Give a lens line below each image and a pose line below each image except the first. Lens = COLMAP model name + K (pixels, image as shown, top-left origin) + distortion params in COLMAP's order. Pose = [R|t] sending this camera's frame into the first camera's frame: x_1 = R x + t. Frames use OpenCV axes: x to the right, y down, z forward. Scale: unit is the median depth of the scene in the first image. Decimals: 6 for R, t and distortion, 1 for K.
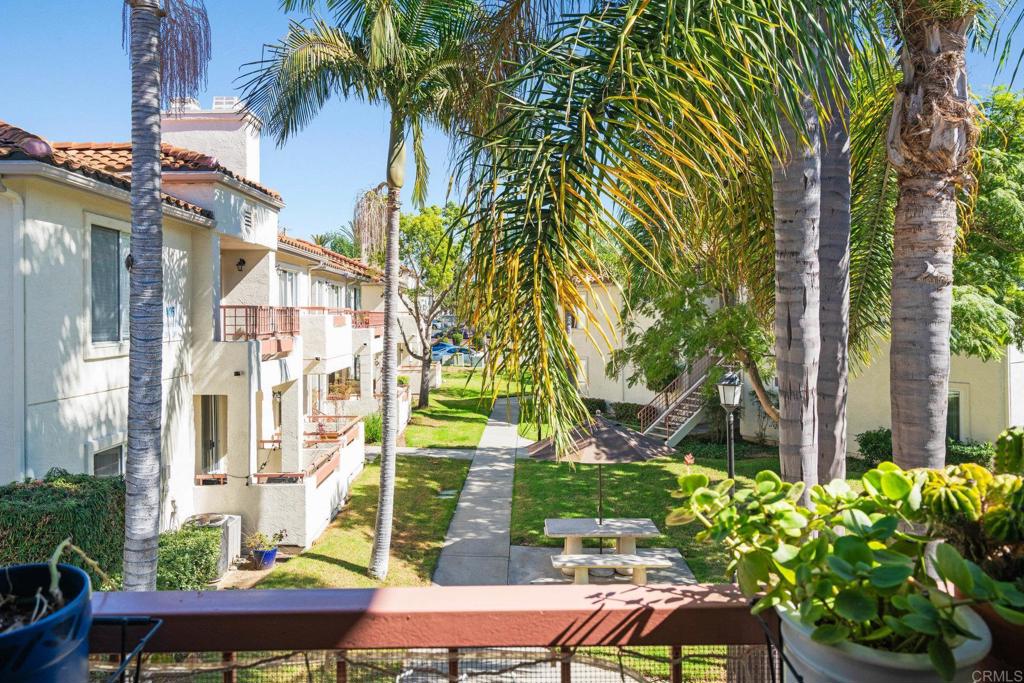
lens RADIAL K [[728.4, 0, 509.3], [0, 728.4, 311.9], [0, 0, 1]] dist [0.015048, 0.001205]
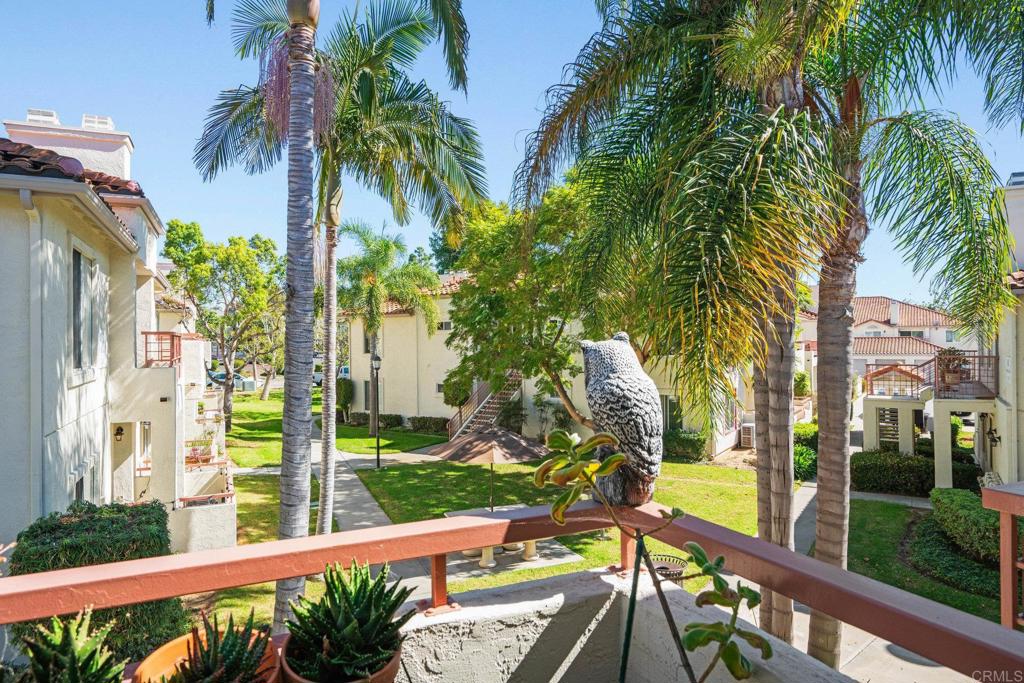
lens RADIAL K [[638.5, 0, 516.3], [0, 638.5, 338.2], [0, 0, 1]] dist [0.009330, 0.001335]
pose [[0.913935, 0.002941, 0.405850, -0.275387], [-0.002087, 0.999995, -0.002548, 0.001327], [-0.405855, 0.001481, 0.913936, -0.001820]]
